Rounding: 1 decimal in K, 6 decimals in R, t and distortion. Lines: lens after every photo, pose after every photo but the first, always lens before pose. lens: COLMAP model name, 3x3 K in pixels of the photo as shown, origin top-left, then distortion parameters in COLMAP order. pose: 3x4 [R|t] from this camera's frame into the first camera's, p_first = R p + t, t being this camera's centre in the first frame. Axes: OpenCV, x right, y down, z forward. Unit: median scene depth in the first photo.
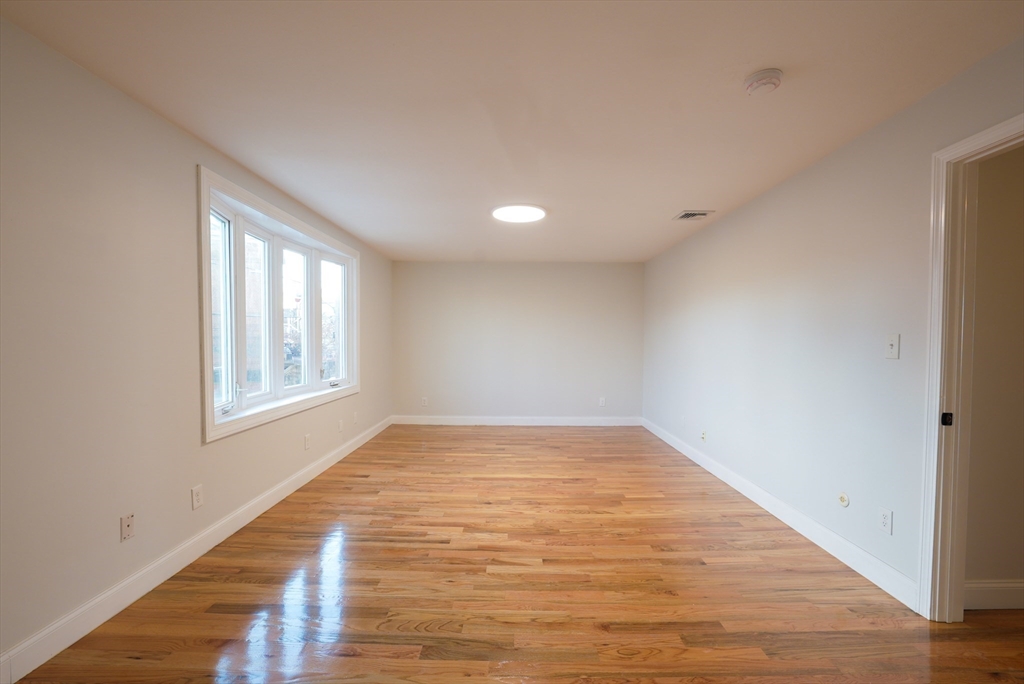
lens RADIAL K [[435.2, 0, 510.1], [0, 435.2, 358.8], [0, 0, 1]] dist [-0.000215, -0.000115]
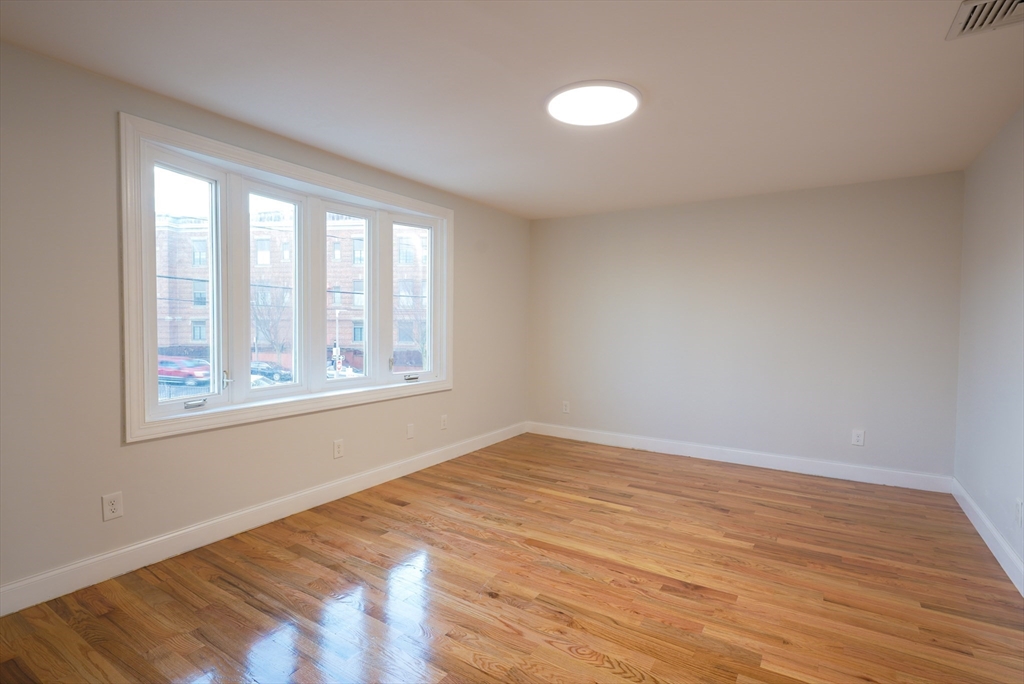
lens RADIAL K [[504.4, 0, 512.0], [0, 504.4, 342.0], [0, 0, 1]] dist [0.004000, 0.000843]
pose [[0.845380, 0.020365, -0.533776, 0.304241], [-0.025664, 0.999667, -0.002505, -0.012141], [0.533548, 0.015816, 0.845622, 0.387298]]
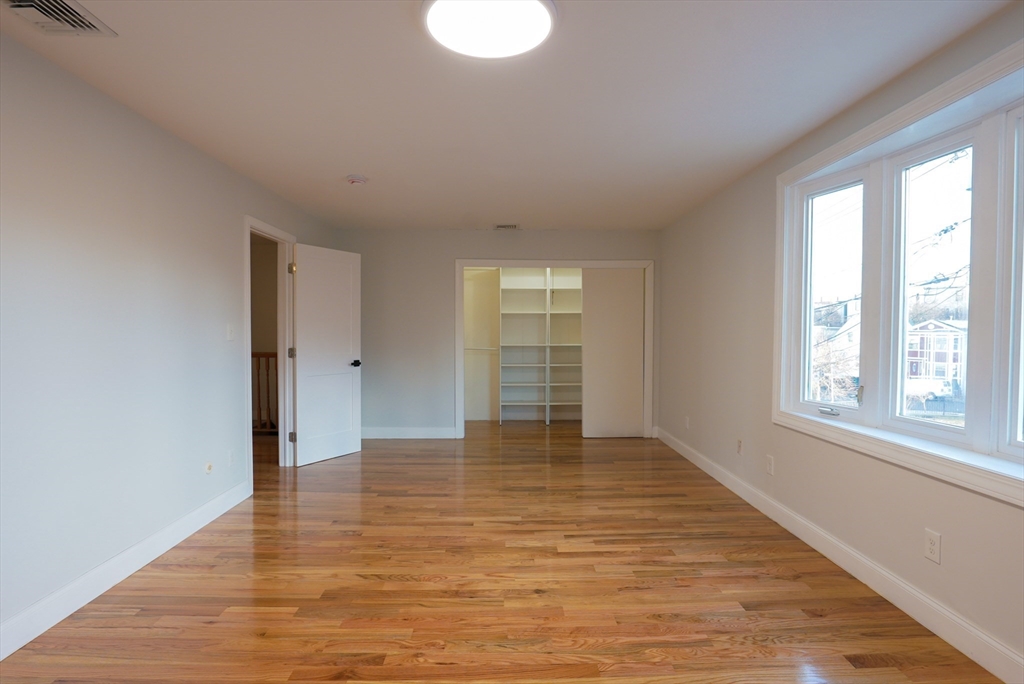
lens RADIAL K [[503.6, 0, 512.0], [0, 503.6, 342.0], [0, 0, 1]] dist [-0.001705, -0.000057]
pose [[-0.999488, -0.004992, -0.031600, 0.011995], [-0.007034, 0.997870, 0.064849, -0.063861], [0.031209, 0.065038, -0.997395, 1.547551]]
